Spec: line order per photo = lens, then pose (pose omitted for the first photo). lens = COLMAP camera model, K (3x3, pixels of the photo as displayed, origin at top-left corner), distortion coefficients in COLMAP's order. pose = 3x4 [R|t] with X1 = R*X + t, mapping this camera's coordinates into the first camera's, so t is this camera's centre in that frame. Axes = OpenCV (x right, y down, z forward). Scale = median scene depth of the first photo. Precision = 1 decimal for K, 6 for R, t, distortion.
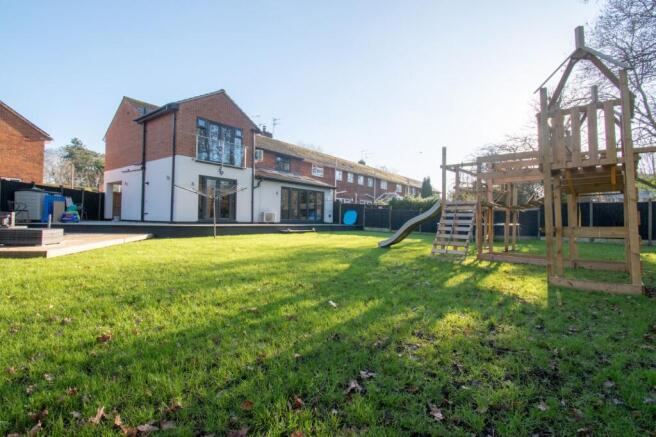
lens RADIAL K [[295.0, 0, 333.1], [0, 295.0, 222.0], [0, 0, 1]] dist [0.000921, -0.000496]
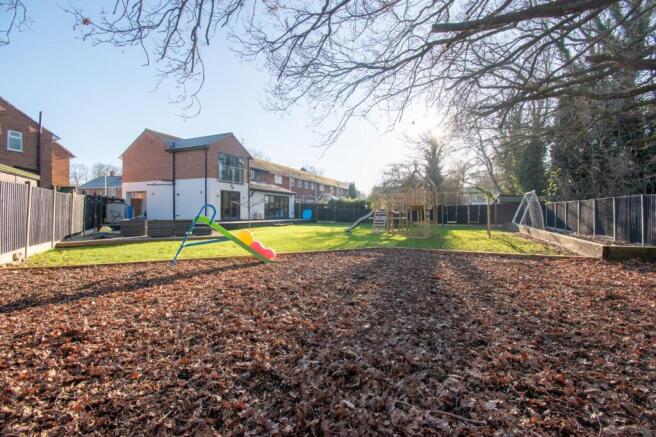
lens RADIAL K [[295.0, 0, 325.2], [0, 295.0, 215.0], [0, 0, 1]] dist [0.000921, -0.000496]
pose [[0.968154, -0.020719, 0.249495, -0.240108], [0.018670, 0.999770, 0.010578, -0.027299], [-0.249657, -0.005583, 0.968318, -0.477884]]
